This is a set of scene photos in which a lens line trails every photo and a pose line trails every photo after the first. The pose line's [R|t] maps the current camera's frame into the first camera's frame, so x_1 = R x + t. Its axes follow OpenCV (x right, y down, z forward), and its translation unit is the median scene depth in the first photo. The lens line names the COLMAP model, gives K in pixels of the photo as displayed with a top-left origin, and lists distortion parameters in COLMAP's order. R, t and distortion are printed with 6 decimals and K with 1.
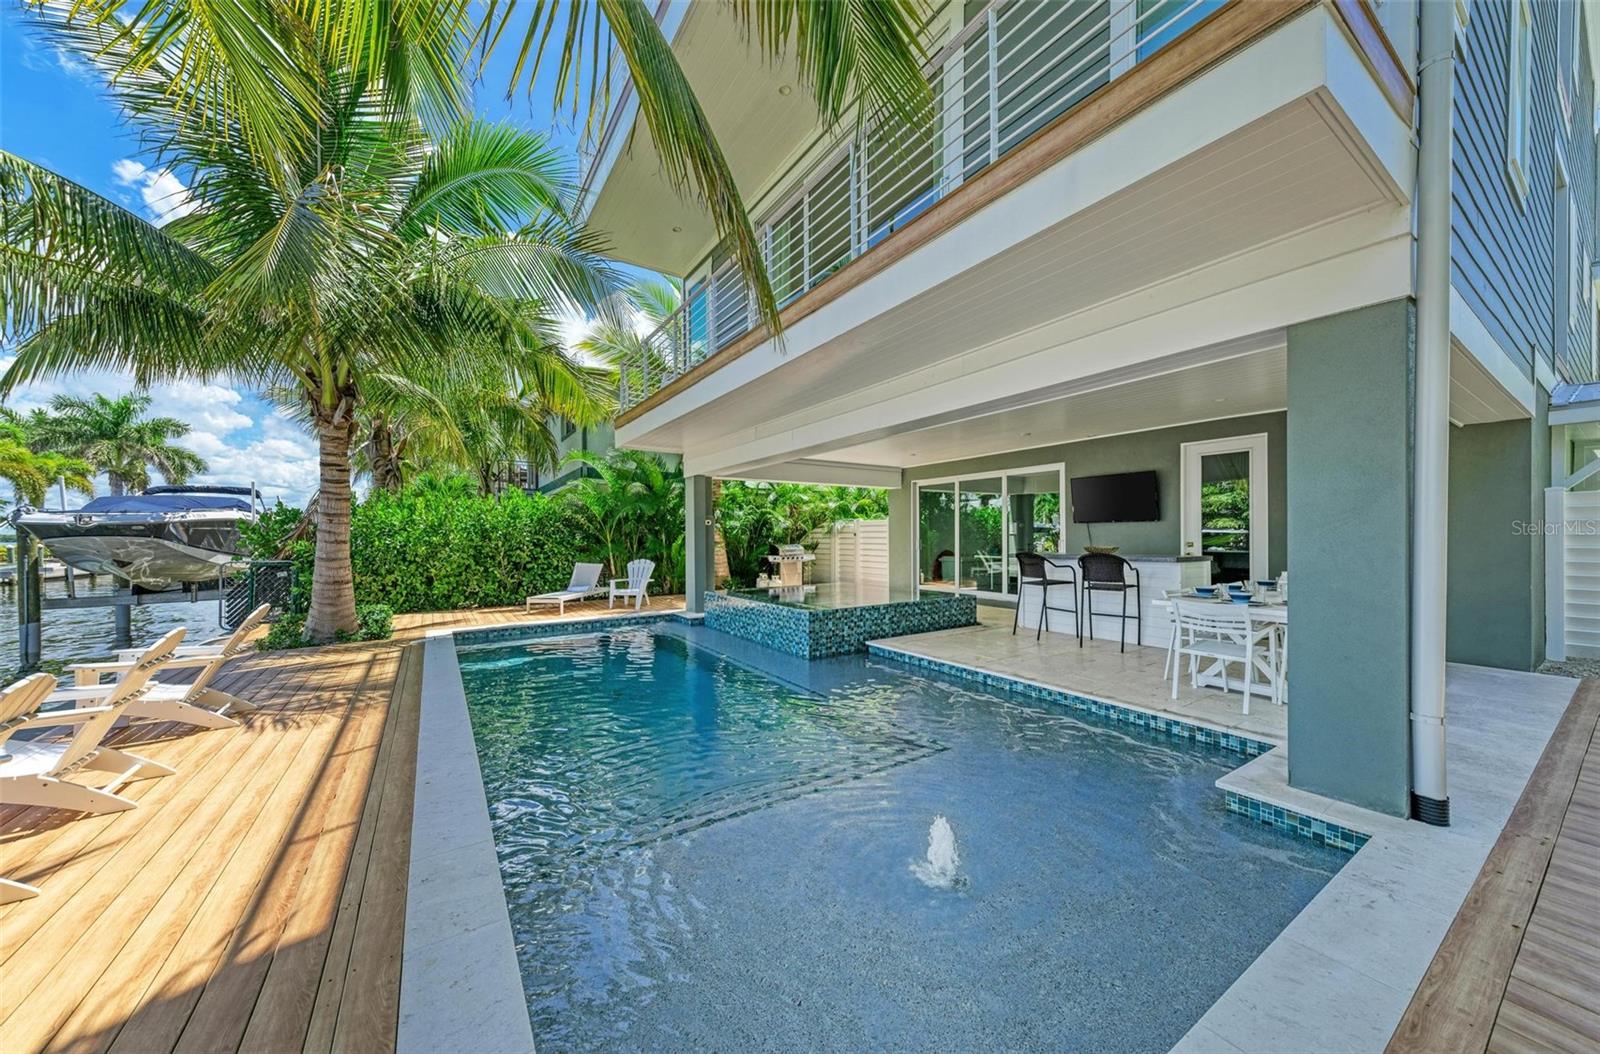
lens RADIAL K [[554.6, 0, 798.1], [0, 554.6, 537.0], [0, 0, 1]] dist [0.015485, -0.003381]
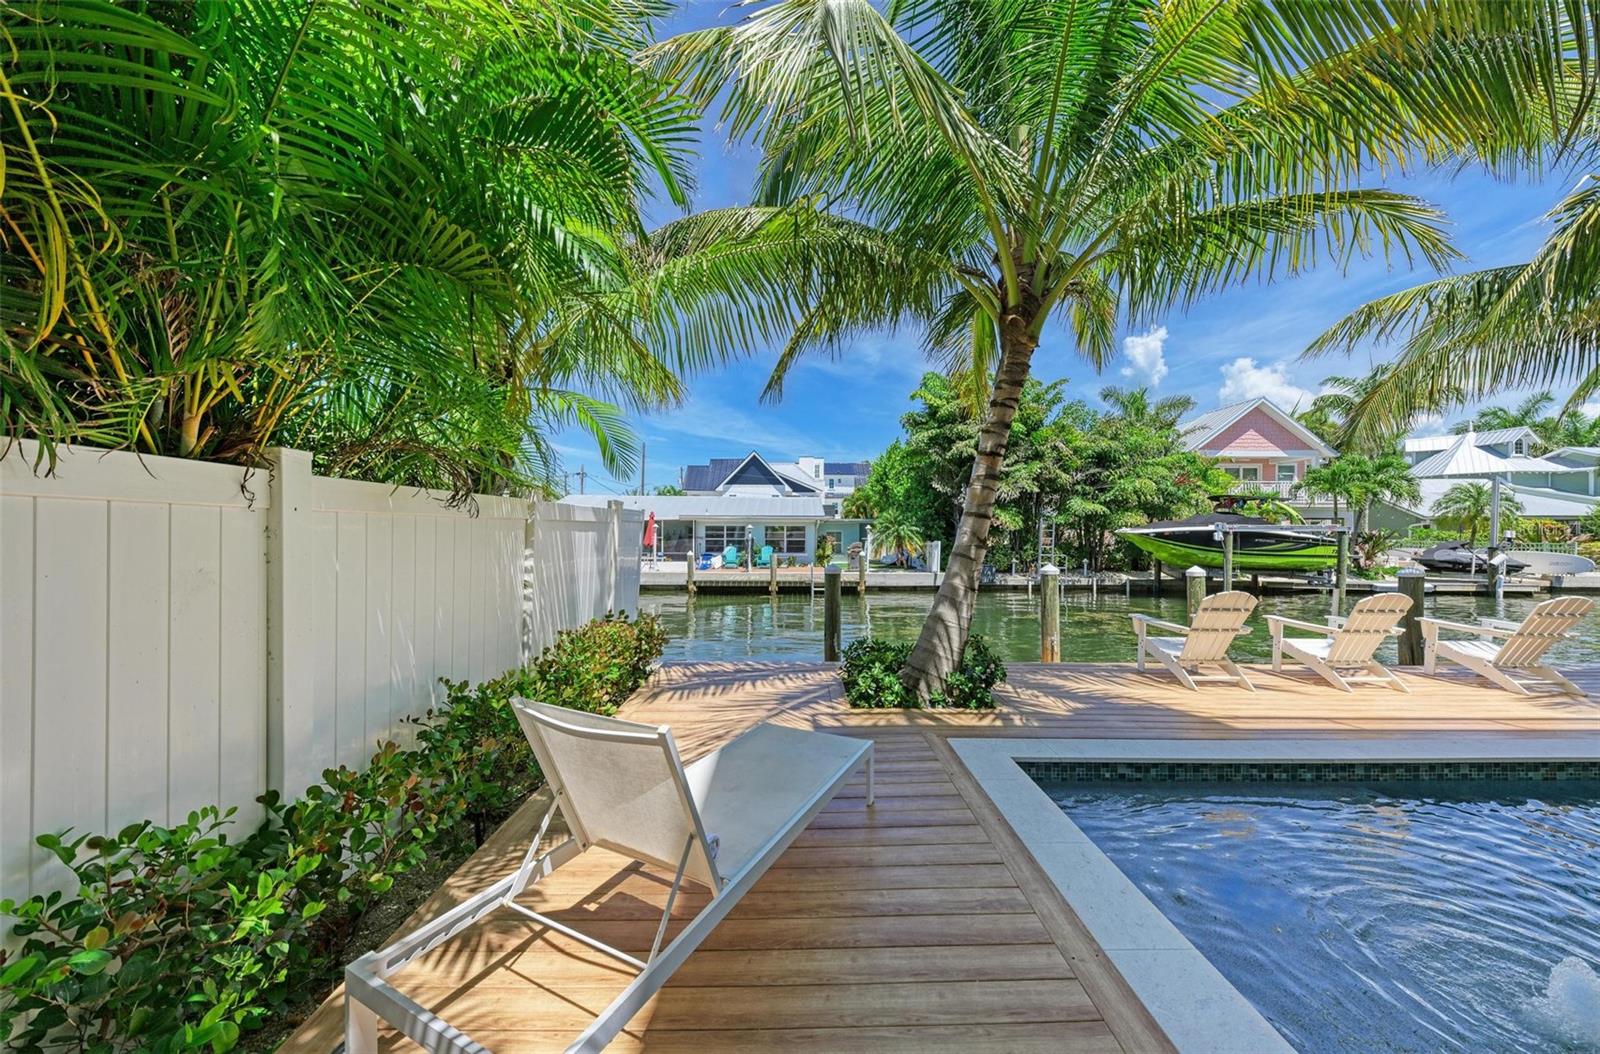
lens RADIAL K [[554.6, 0, 796.3], [0, 554.6, 537.8], [0, 0, 1]] dist [0.015485, -0.003381]
pose [[-0.545351, 0.008501, -0.838165, 0.353694], [-0.000317, 0.999946, 0.010348, -0.002239], [0.838208, 0.005908, -0.545319, 0.155726]]
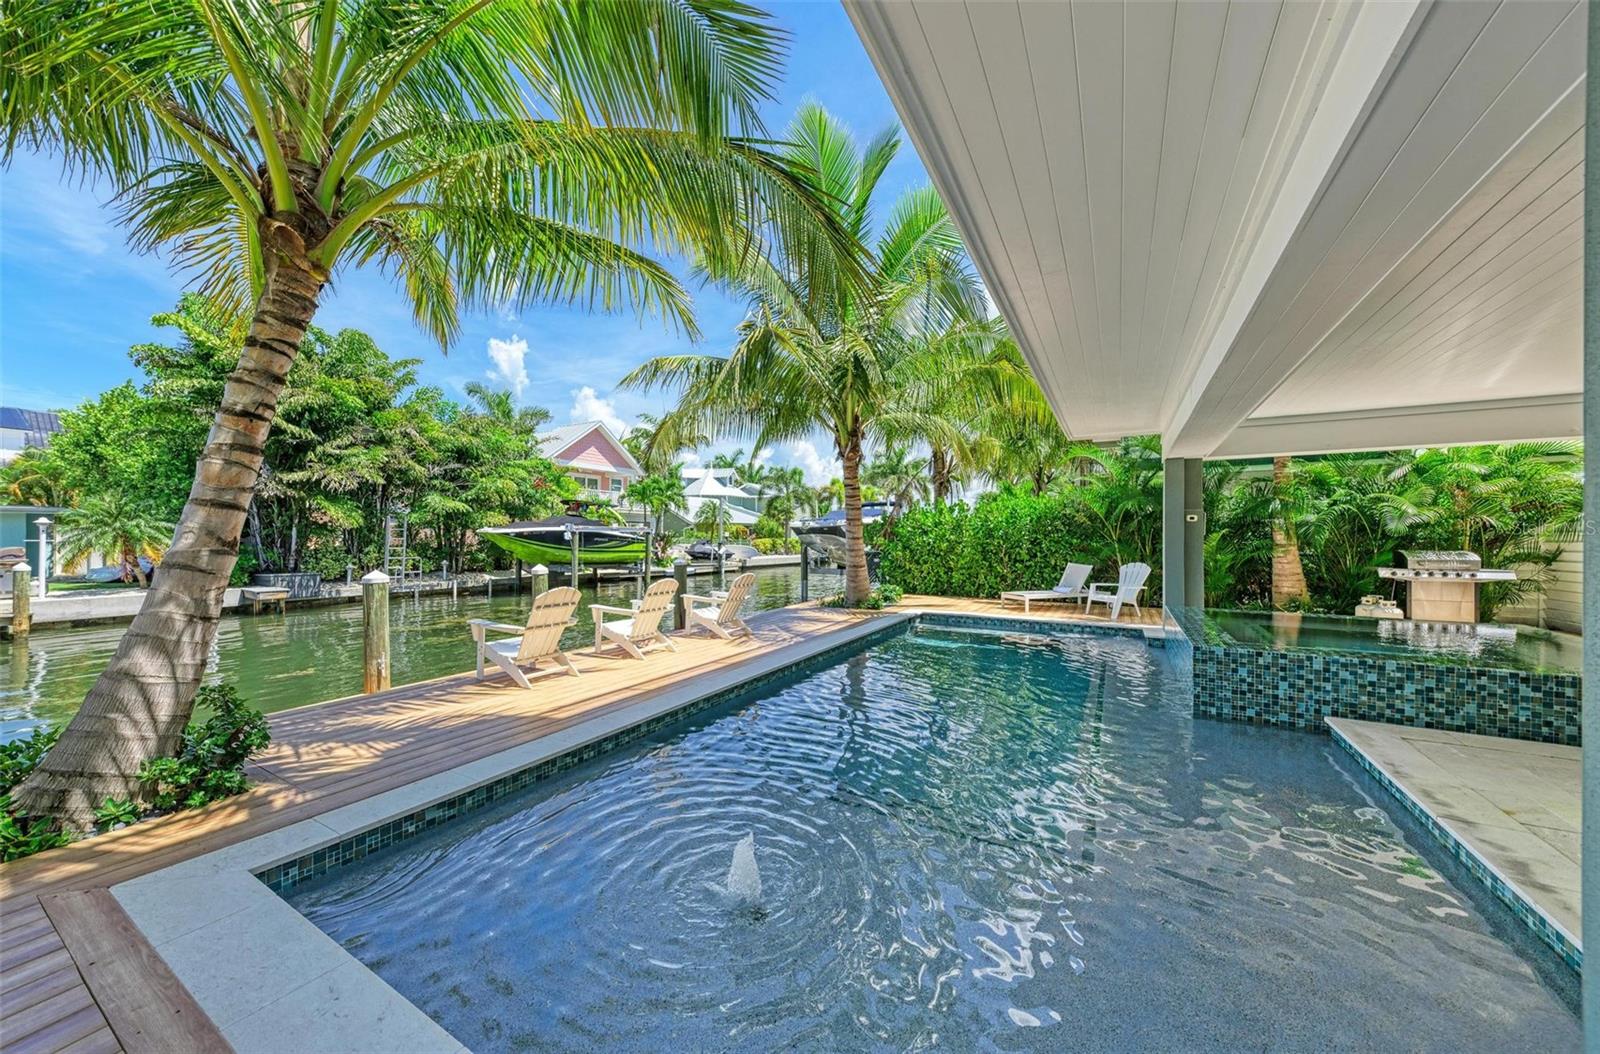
lens RADIAL K [[554.6, 0, 807.0], [0, 554.6, 535.4], [0, 0, 1]] dist [0.015485, -0.003381]
pose [[0.450789, 0.005370, -0.892614, 0.302415], [-0.005494, 0.999980, 0.003242, -0.001986], [0.892613, 0.003442, 0.450810, 0.179347]]
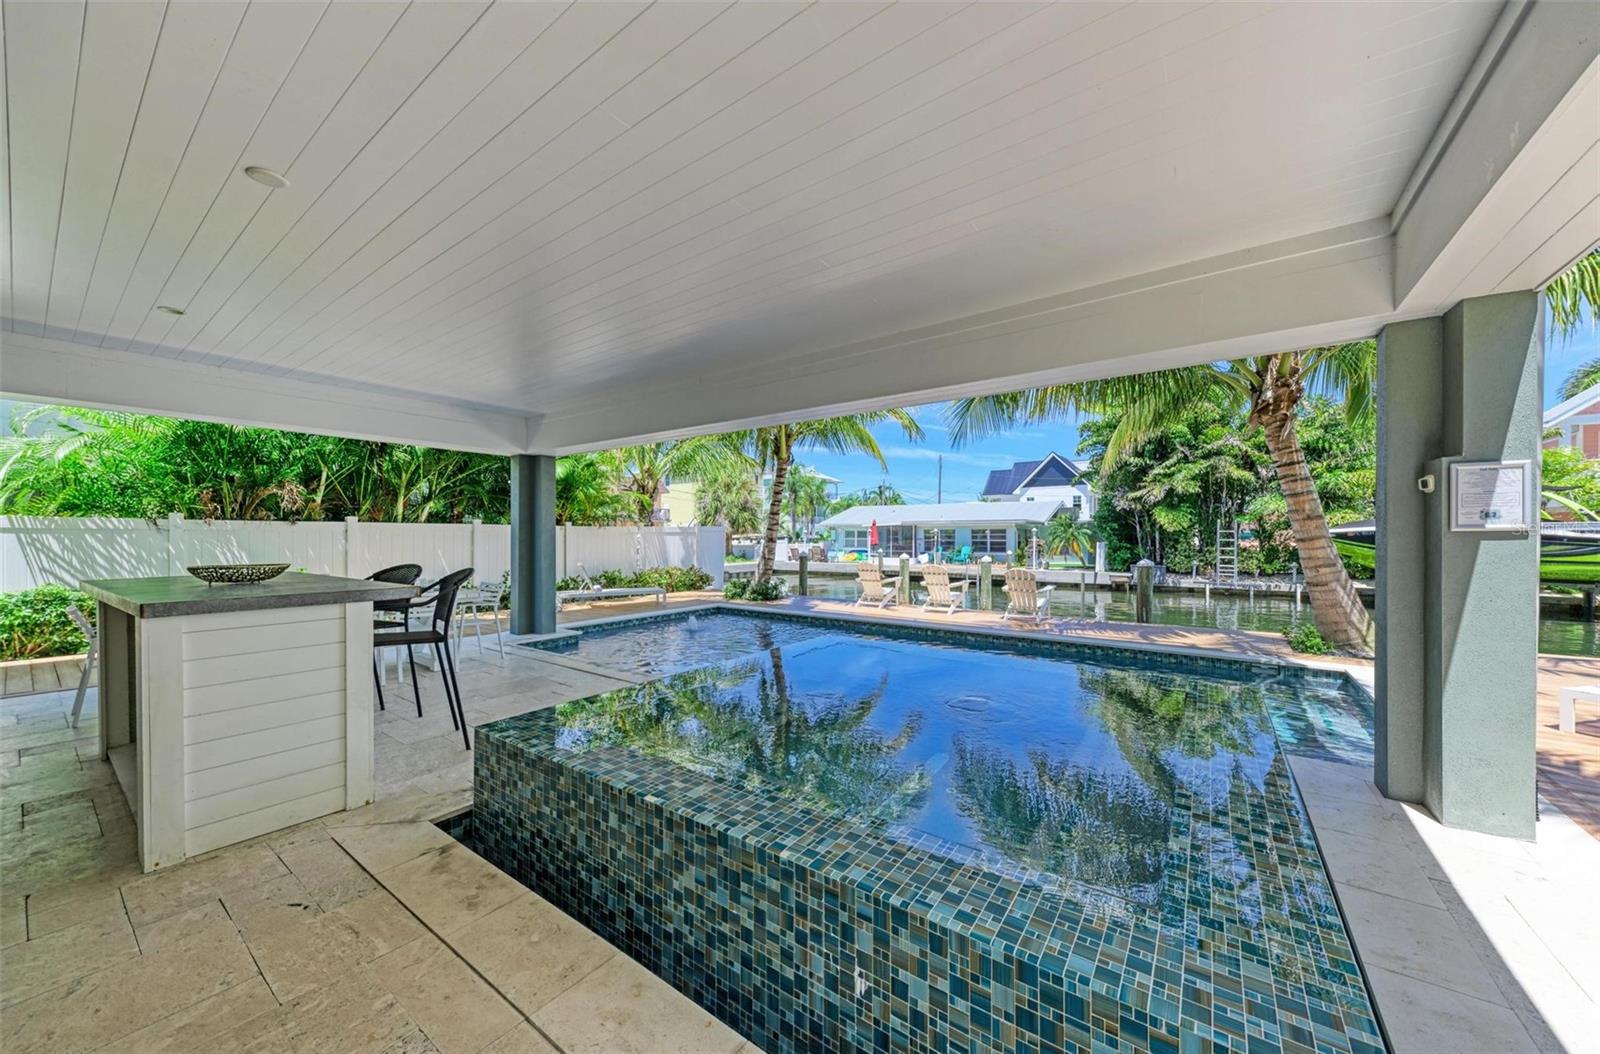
lens RADIAL K [[554.6, 0, 799.4], [0, 554.6, 537.7], [0, 0, 1]] dist [0.015485, -0.003381]
pose [[-0.931747, 0.006020, -0.363058, 0.222492], [0.004887, 0.999980, 0.004038, -0.002052], [0.363075, 0.001988, -0.931758, 1.191684]]
